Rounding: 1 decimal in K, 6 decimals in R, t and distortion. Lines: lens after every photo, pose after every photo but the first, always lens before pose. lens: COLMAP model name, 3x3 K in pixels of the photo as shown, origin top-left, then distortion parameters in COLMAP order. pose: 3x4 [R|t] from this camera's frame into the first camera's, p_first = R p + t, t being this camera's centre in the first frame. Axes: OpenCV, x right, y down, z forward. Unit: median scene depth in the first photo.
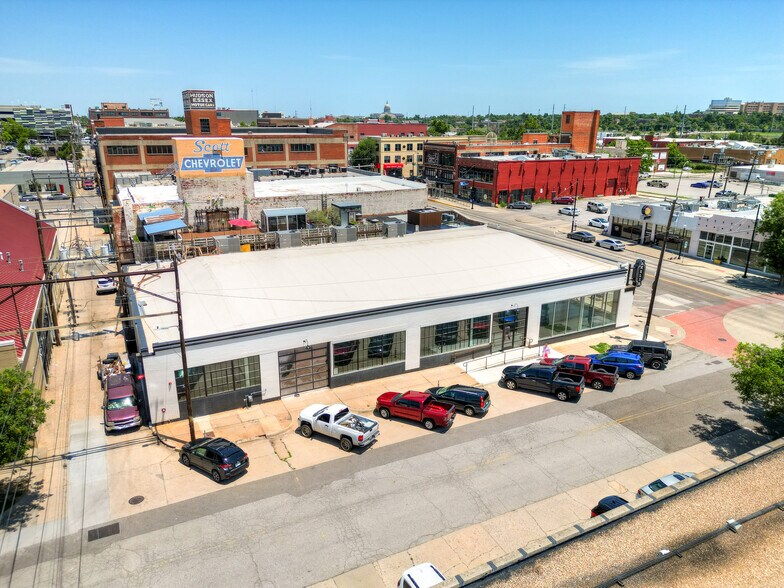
lens RADIAL K [[551.4, 0, 390.4], [0, 551.4, 293.9], [0, 0, 1]] dist [0.053308, -0.047002]
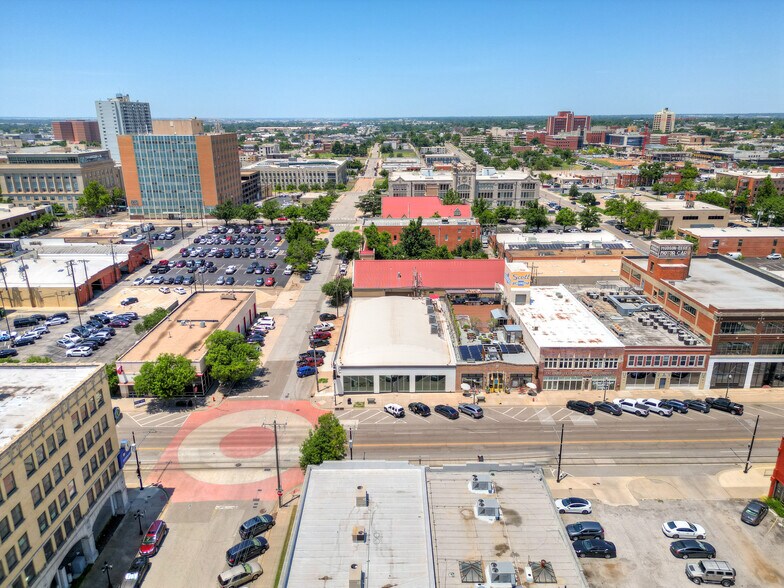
lens RADIAL K [[551.4, 0, 392.1], [0, 551.4, 295.7], [0, 0, 1]] dist [0.053308, -0.047002]
pose [[-0.459368, 0.274373, -0.844808, 1.957350], [-0.264692, 0.865602, 0.425054, -1.171290], [0.847891, 0.418870, -0.325005, 1.728639]]
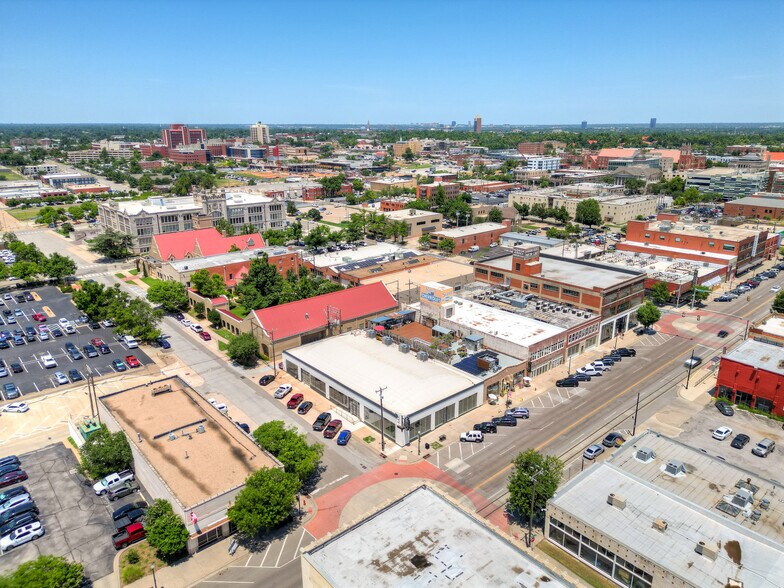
lens RADIAL K [[551.4, 0, 394.7], [0, 551.4, 293.9], [0, 0, 1]] dist [0.053308, -0.047002]
pose [[0.243706, 0.283592, -0.927461, 2.122091], [-0.293035, 0.933130, 0.208326, -0.856945], [0.924521, 0.221008, 0.310511, 0.282218]]
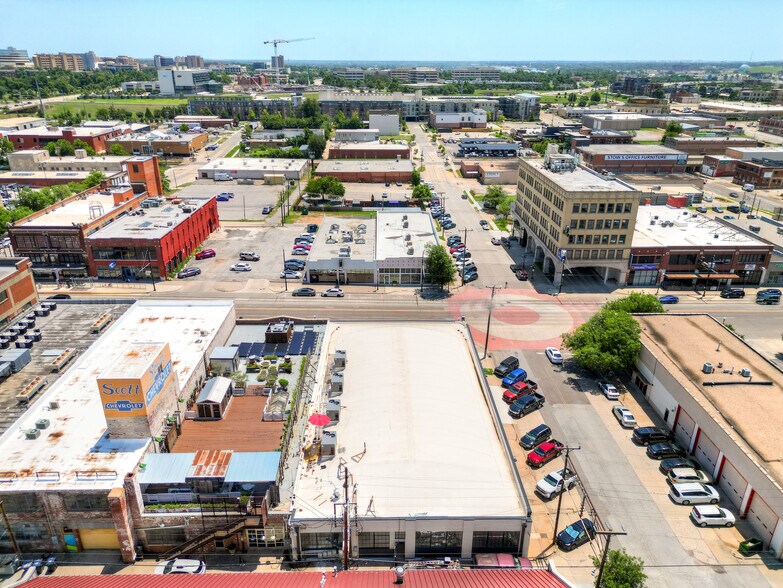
lens RADIAL K [[550.7, 0, 388.9], [0, 550.7, 299.4], [0, 0, 1]] dist [0.053308, -0.047002]
pose [[0.444044, -0.356908, 0.821852, -1.101054], [0.267780, 0.928182, 0.258404, -0.640889], [-0.855055, 0.105333, 0.507726, 0.312223]]
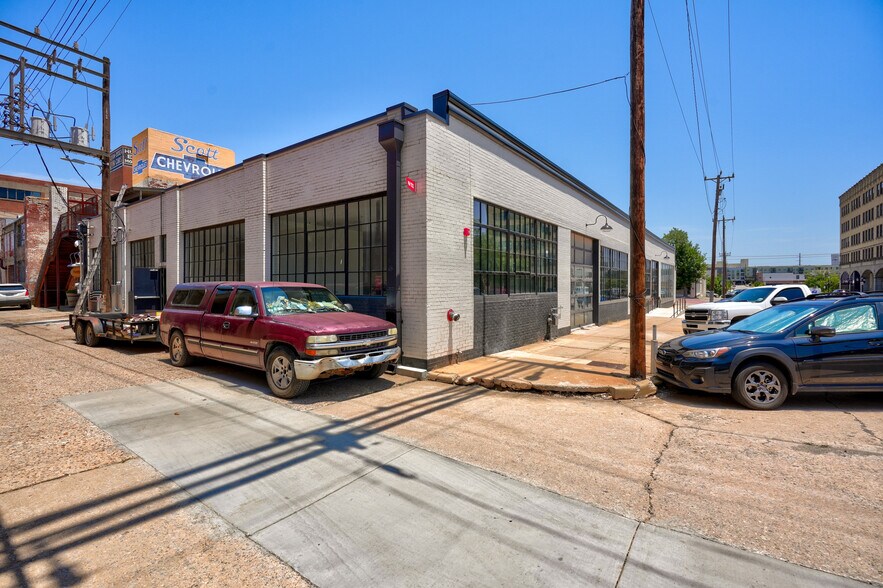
lens RADIAL K [[401.7, 0, 437.1], [0, 401.7, 288.5], [0, 0, 1]] dist [-0.000709, -0.000082]
pose [[0.896502, -0.007452, 0.442976, -0.351183], [0.138488, 0.954468, -0.264219, 0.172319], [-0.420838, 0.298220, 0.856715, 0.542475]]
